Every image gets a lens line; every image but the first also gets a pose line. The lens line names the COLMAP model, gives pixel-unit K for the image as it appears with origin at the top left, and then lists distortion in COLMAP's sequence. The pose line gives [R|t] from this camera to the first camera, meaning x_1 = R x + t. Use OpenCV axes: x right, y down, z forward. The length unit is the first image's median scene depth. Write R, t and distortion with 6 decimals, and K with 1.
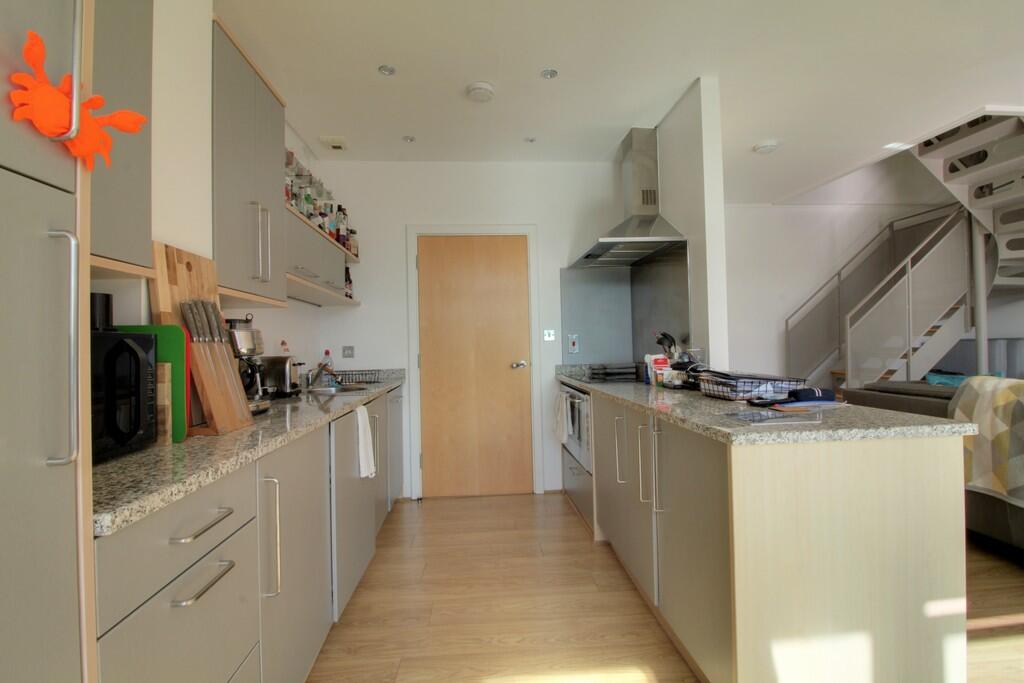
lens RADIAL K [[474.9, 0, 510.7], [0, 474.9, 335.8], [0, 0, 1]] dist [0.002940, -0.014467]
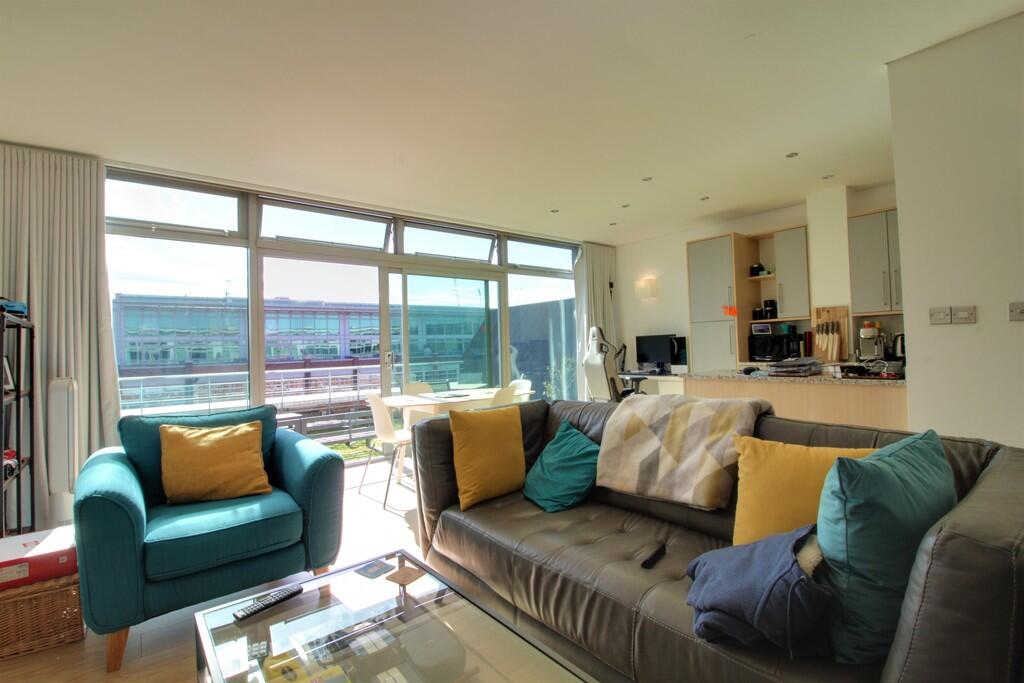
lens RADIAL K [[474.9, 0, 510.7], [0, 474.9, 335.8], [0, 0, 1]] dist [0.002940, -0.014467]
pose [[-0.819914, 0.035933, -0.571358, 1.543910], [0.063779, 0.997549, -0.028788, -0.012340], [0.568923, -0.060044, -0.820196, 1.244395]]
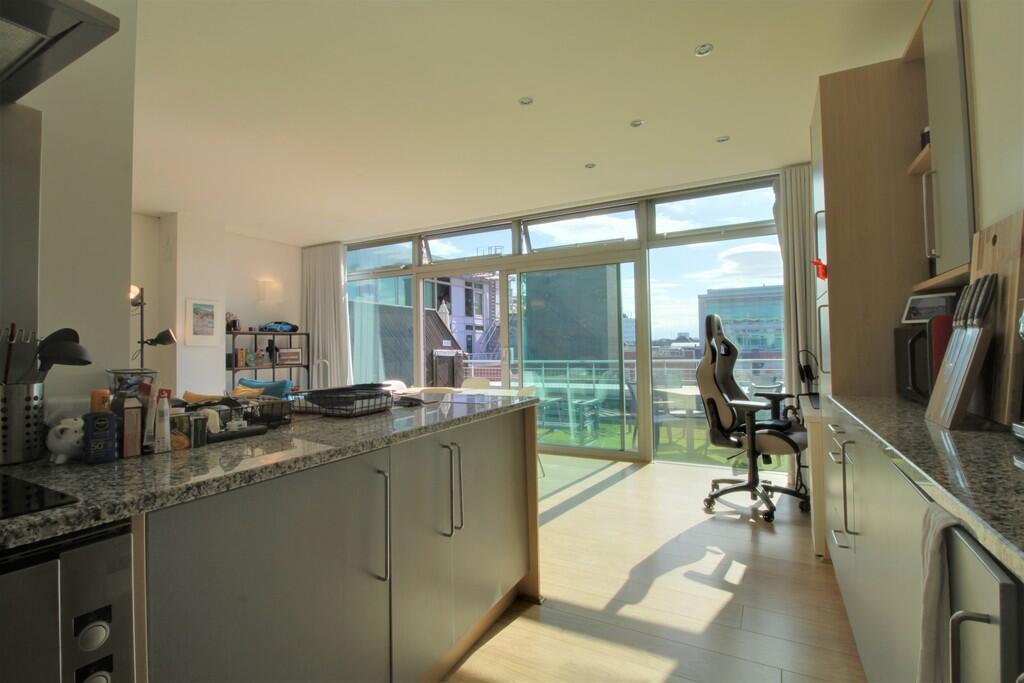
lens RADIAL K [[474.9, 0, 510.7], [0, 474.9, 335.8], [0, 0, 1]] dist [0.002940, -0.014467]
pose [[-0.841885, 0.053285, 0.537020, -0.198198], [0.026036, 0.997965, -0.058206, 0.031783], [-0.539029, -0.035021, -0.841559, 1.132884]]
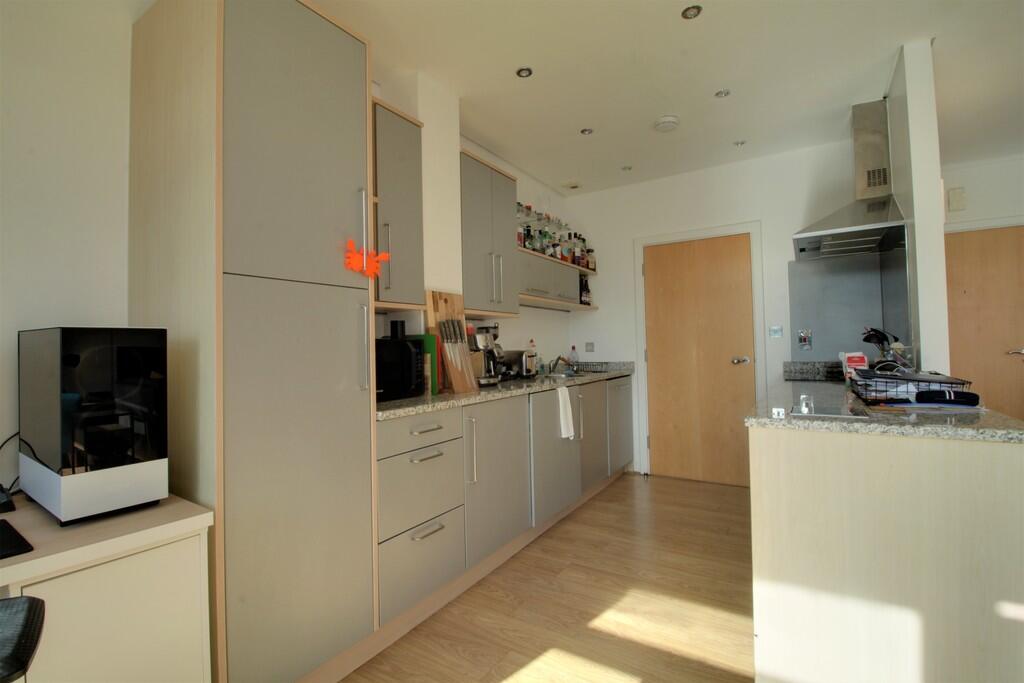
lens RADIAL K [[474.9, 0, 510.7], [0, 474.9, 335.8], [0, 0, 1]] dist [0.002940, -0.014467]
pose [[0.800951, -0.008555, -0.598669, 0.309791], [0.016170, 0.999842, 0.007345, -0.011177], [0.598512, -0.015564, 0.800963, -0.157633]]
